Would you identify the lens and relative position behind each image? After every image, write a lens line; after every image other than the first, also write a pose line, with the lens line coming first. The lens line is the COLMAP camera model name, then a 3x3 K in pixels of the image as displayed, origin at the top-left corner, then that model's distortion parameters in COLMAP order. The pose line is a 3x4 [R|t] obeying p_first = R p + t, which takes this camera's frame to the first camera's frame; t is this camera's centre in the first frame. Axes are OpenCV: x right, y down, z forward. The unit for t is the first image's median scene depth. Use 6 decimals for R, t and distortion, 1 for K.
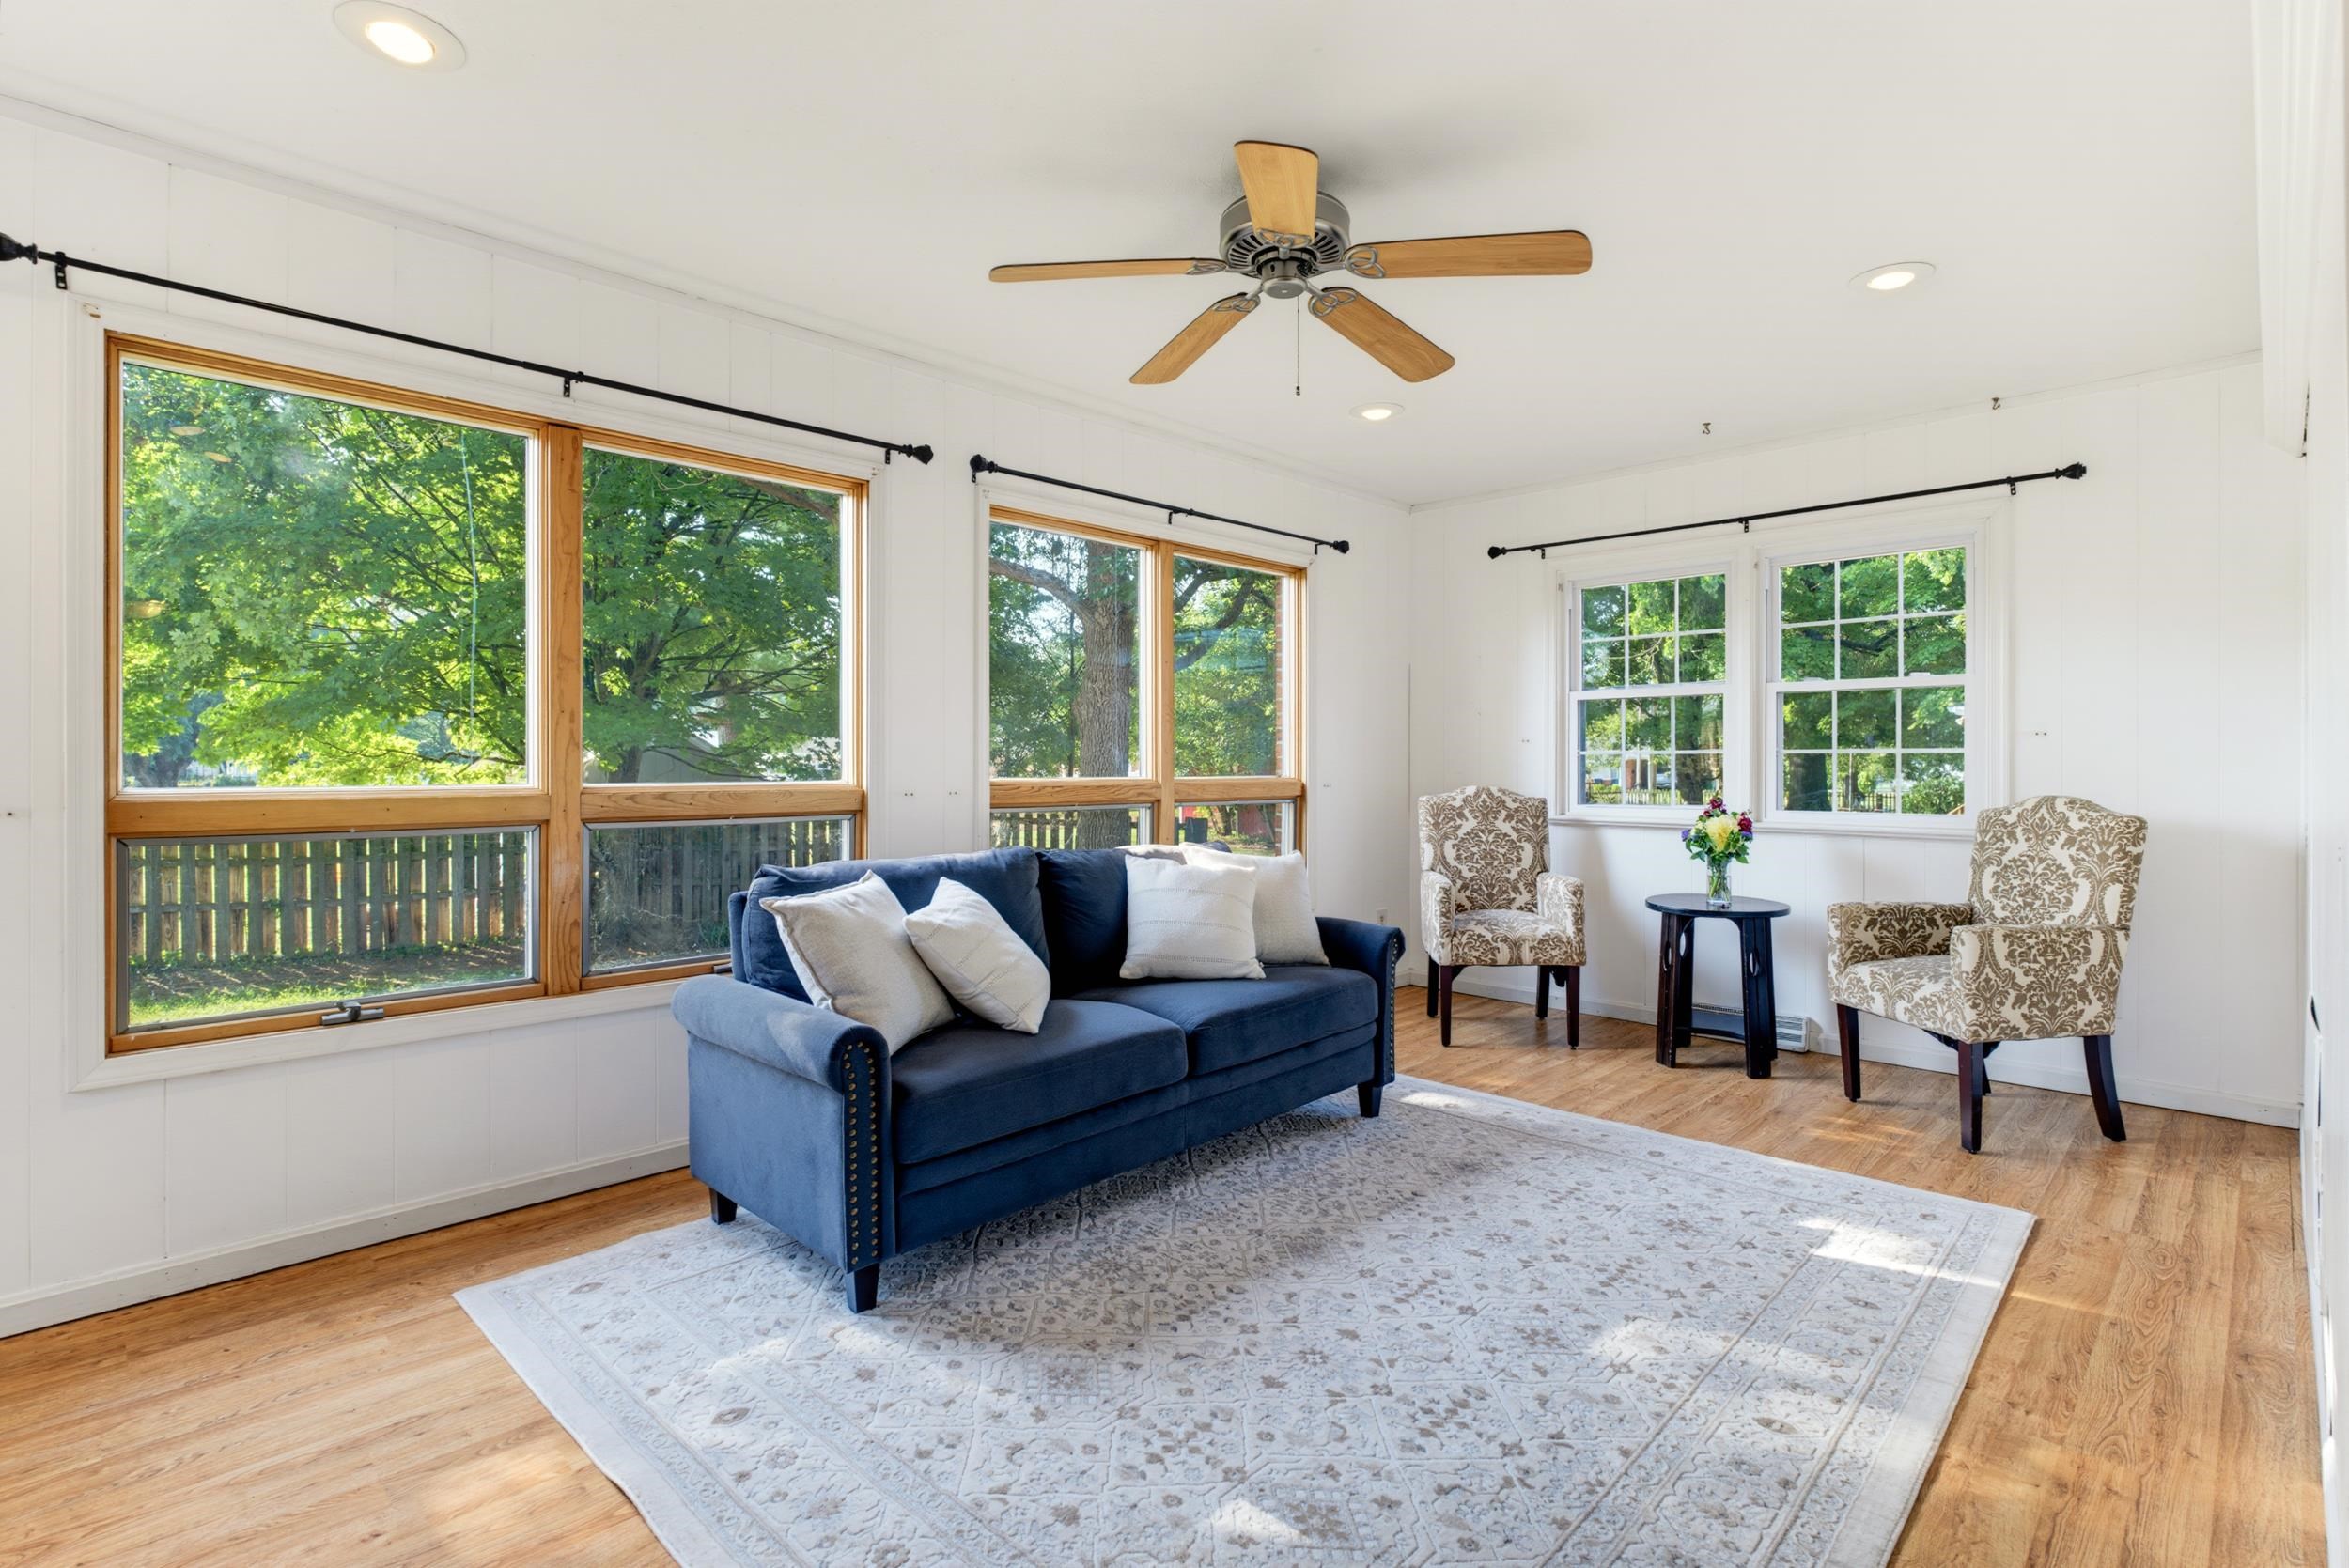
lens RADIAL K [[1110.5, 0, 1180.5], [0, 1110.5, 769.3], [0, 0, 1]] dist [-0.012347, 0.000440]
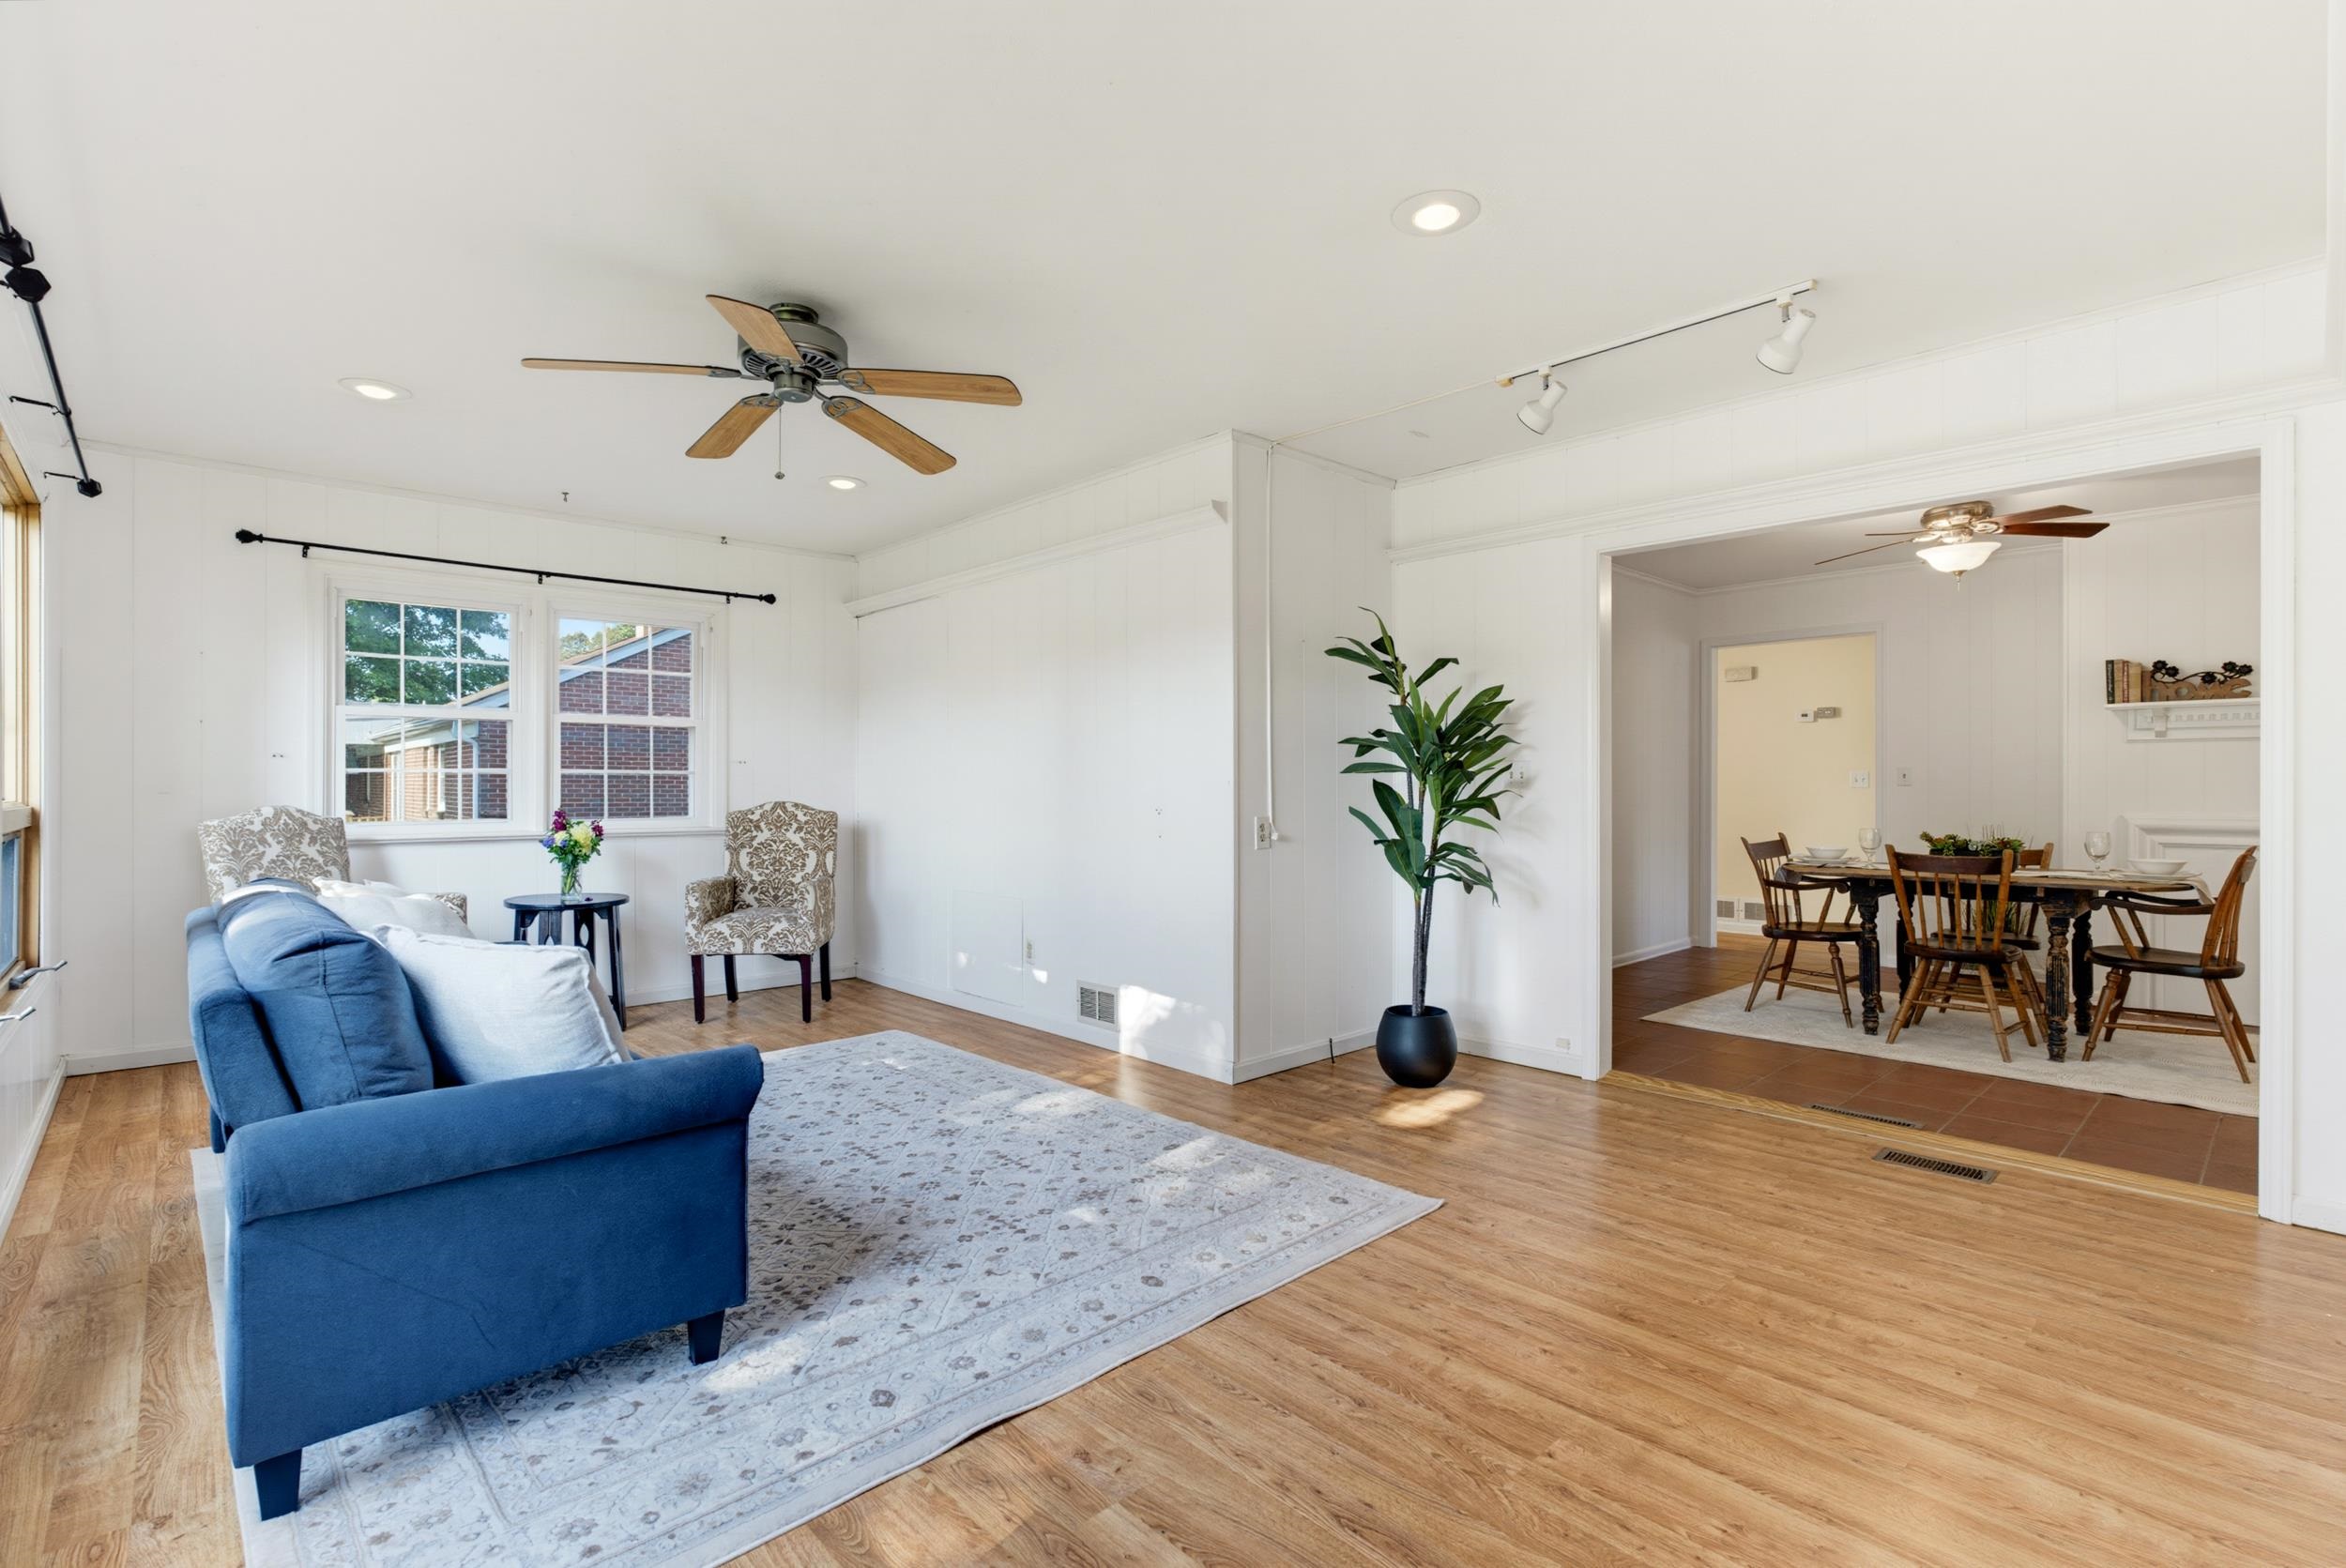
lens RADIAL K [[1066.4, 0, 1168.1], [0, 1066.4, 783.0], [0, 0, 1]] dist [-0.011893, 0.001512]
pose [[0.053972, 0.002756, 0.998539, -0.780055], [0.007543, 0.999967, -0.003167, 0.006837], [-0.998514, 0.007703, 0.053950, 0.377462]]
